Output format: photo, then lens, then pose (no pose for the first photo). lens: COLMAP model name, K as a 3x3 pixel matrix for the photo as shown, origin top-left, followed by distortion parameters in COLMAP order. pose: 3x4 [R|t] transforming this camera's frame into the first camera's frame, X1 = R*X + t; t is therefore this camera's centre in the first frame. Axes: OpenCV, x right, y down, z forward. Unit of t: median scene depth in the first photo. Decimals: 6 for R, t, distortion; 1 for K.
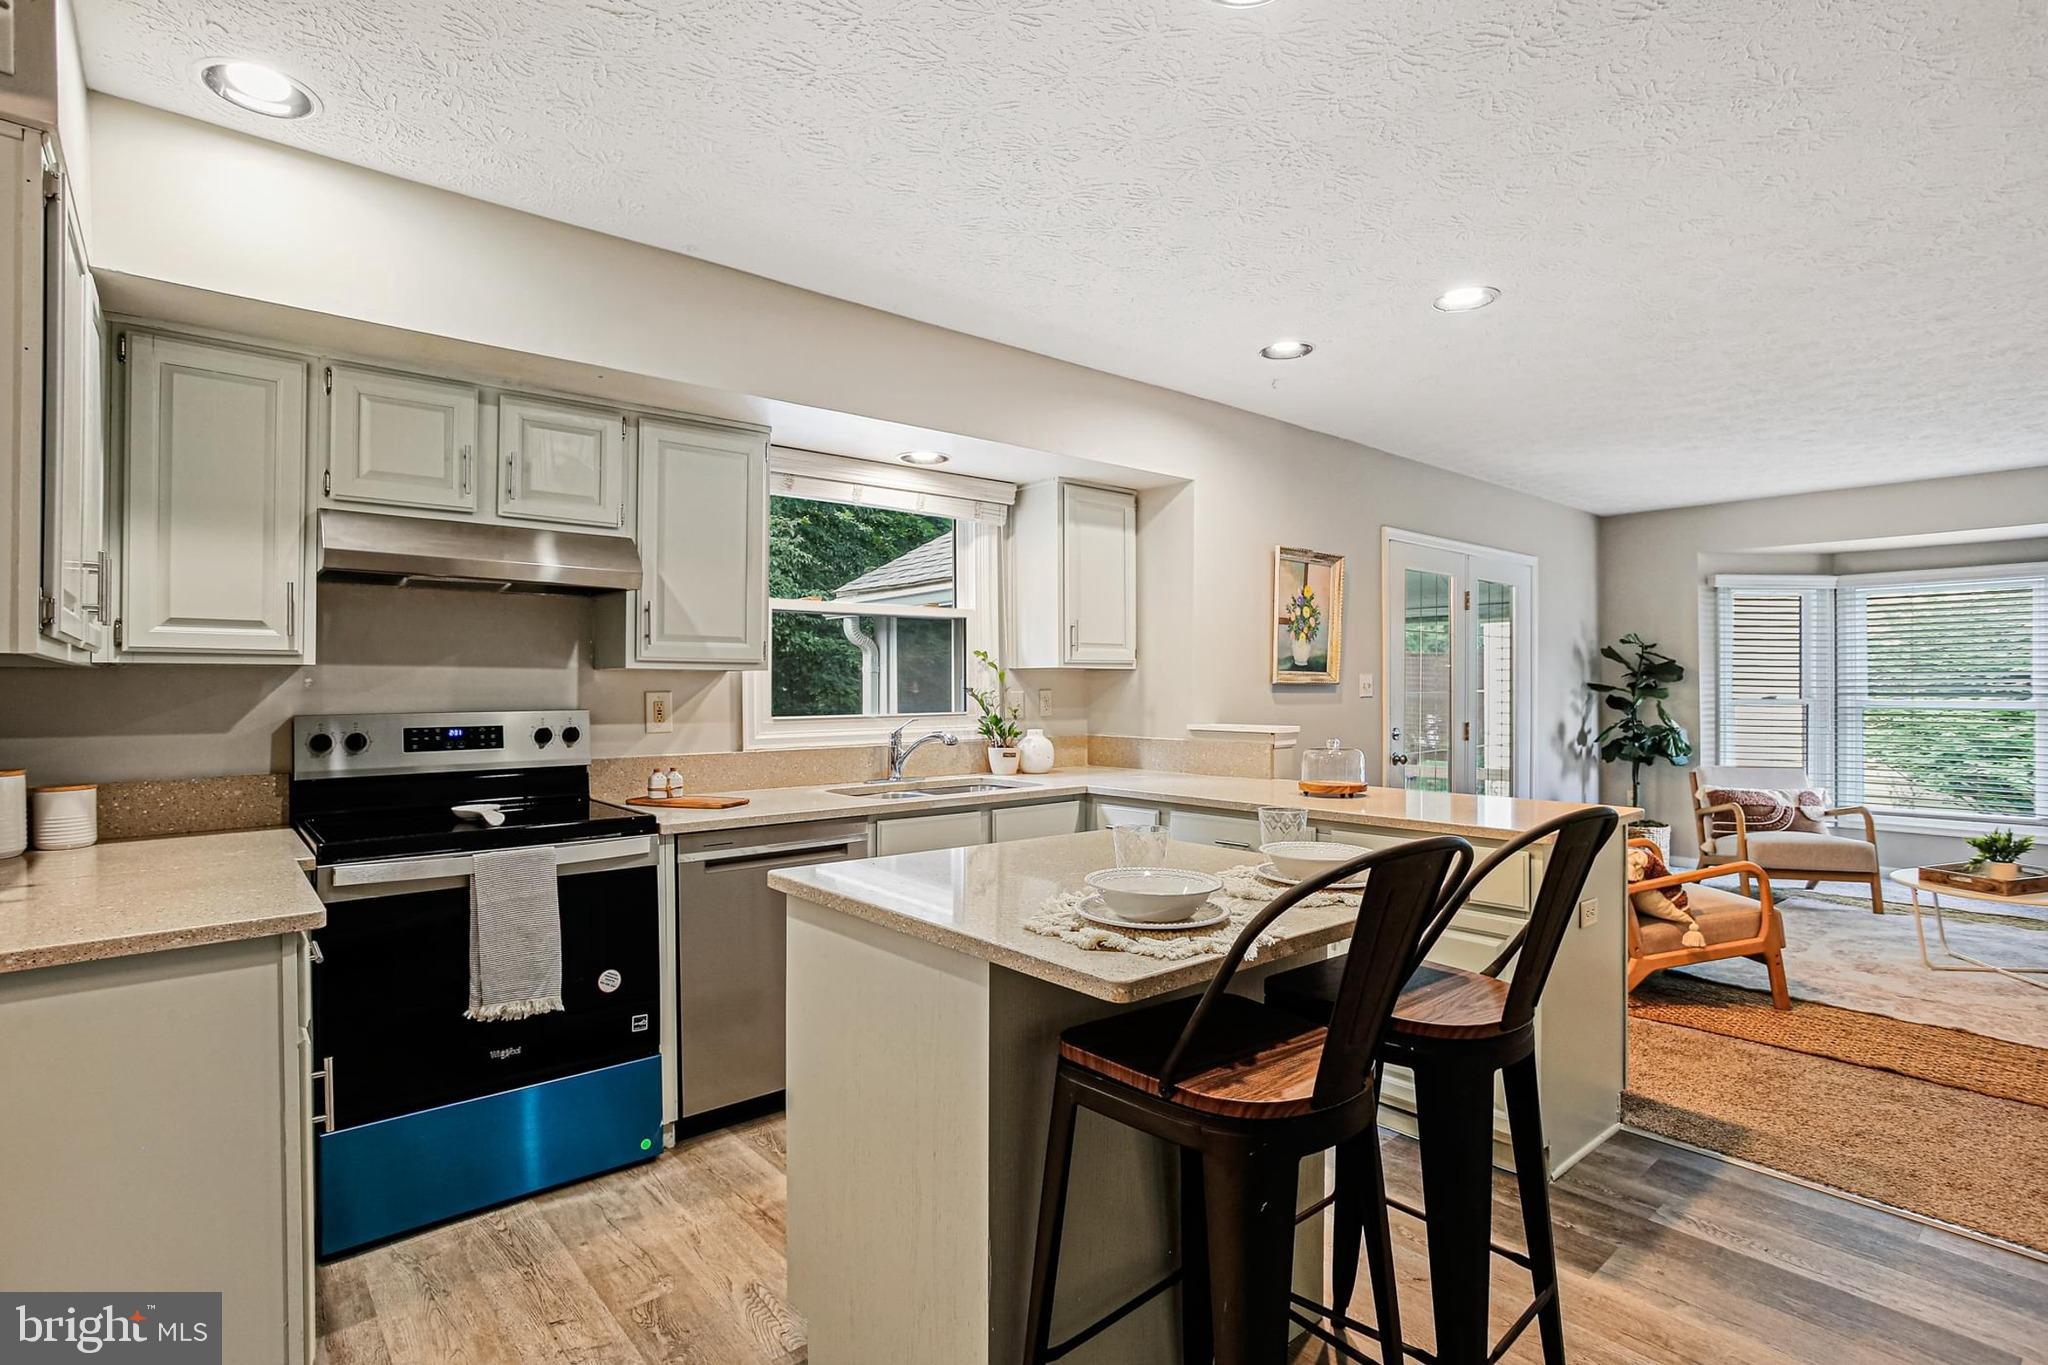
lens RADIAL K [[1015.2, 0, 1030.5], [0, 1015.2, 675.6], [0, 0, 1]] dist [-0.019592, 0.005823]
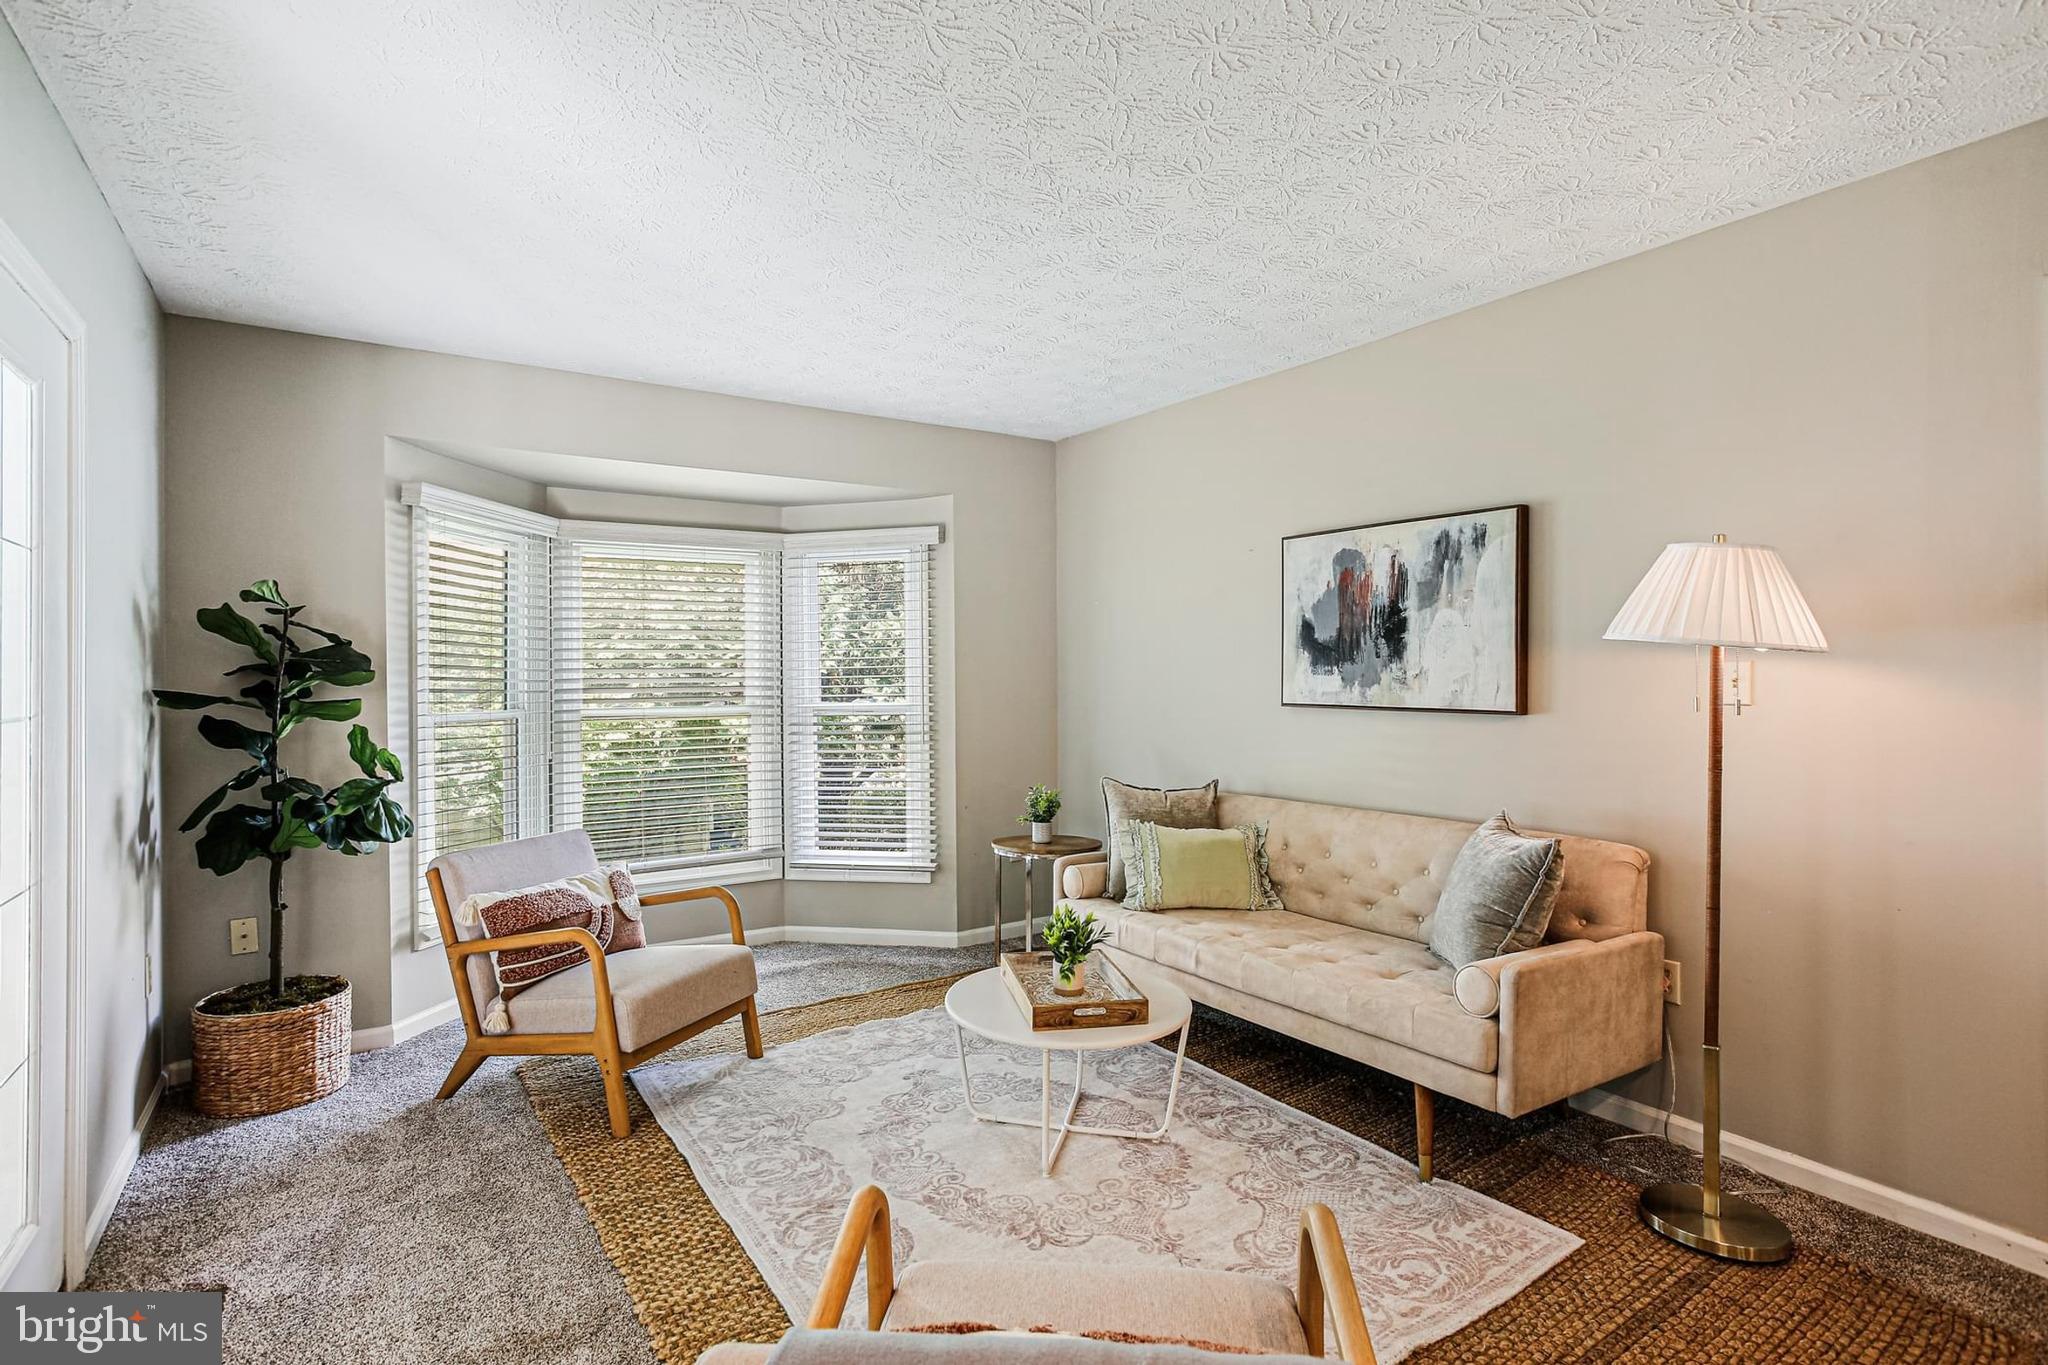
lens RADIAL K [[1015.2, 0, 1024.2], [0, 1015.2, 662.7], [0, 0, 1]] dist [-0.019592, 0.005823]
pose [[0.131676, 0.008012, 0.991260, 0.248002], [-0.007326, 0.999948, -0.007109, -0.004833], [-0.991266, -0.006325, 0.131728, 0.781247]]
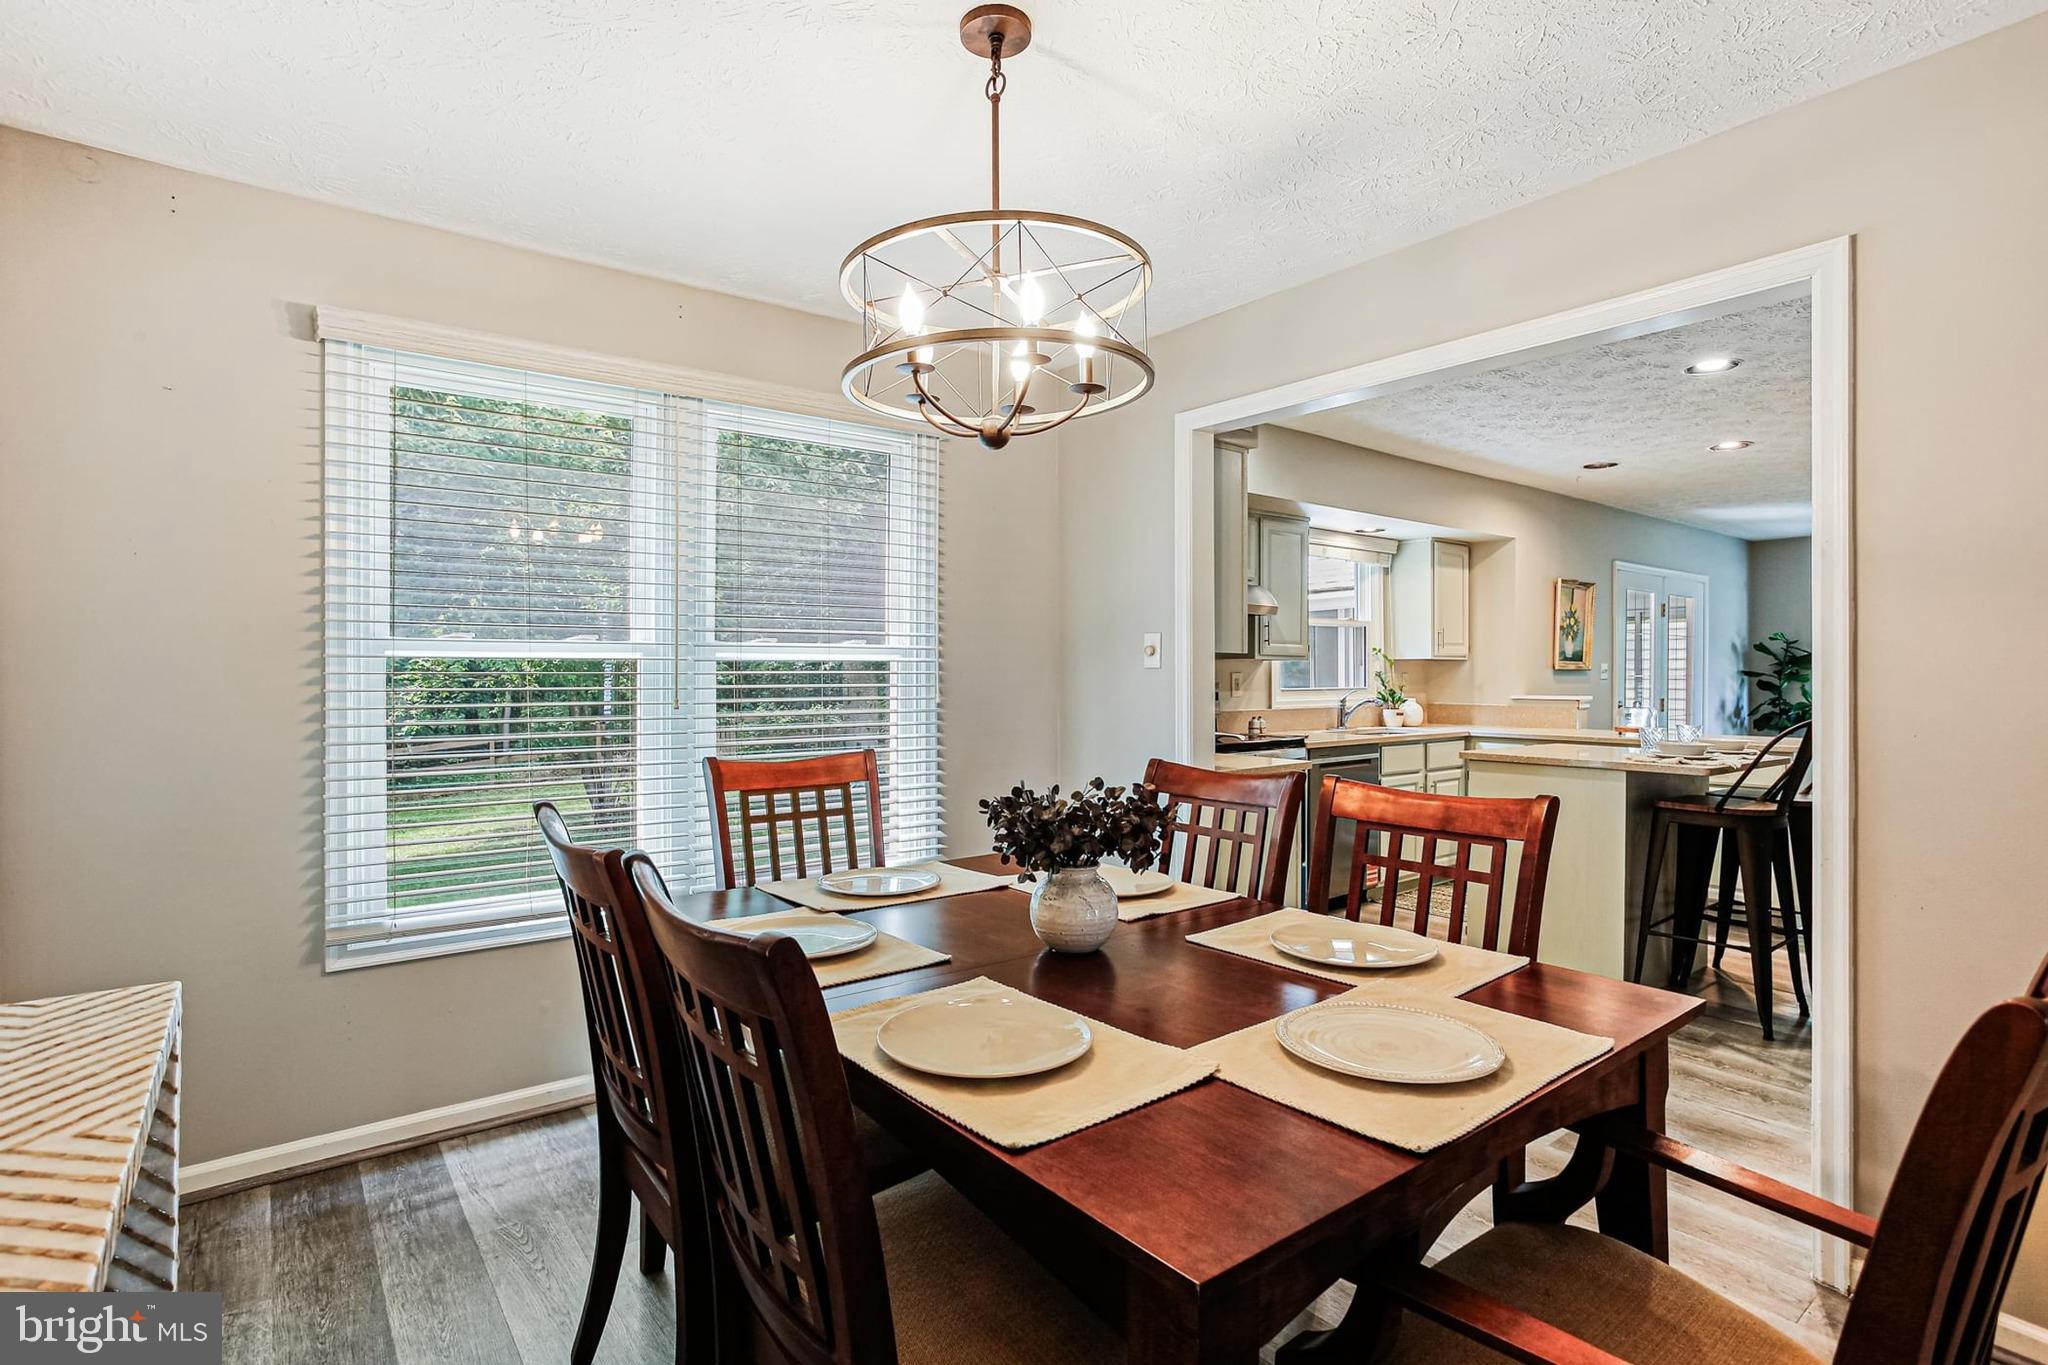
lens RADIAL K [[1015.2, 0, 1014.8], [0, 1015.2, 678.1], [0, 0, 1]] dist [-0.019592, 0.005823]
pose [[0.998174, 0.006138, -0.060088, -0.417031], [-0.004993, 0.999804, 0.019176, -0.003897], [0.060194, -0.018841, 0.998009, -0.482999]]
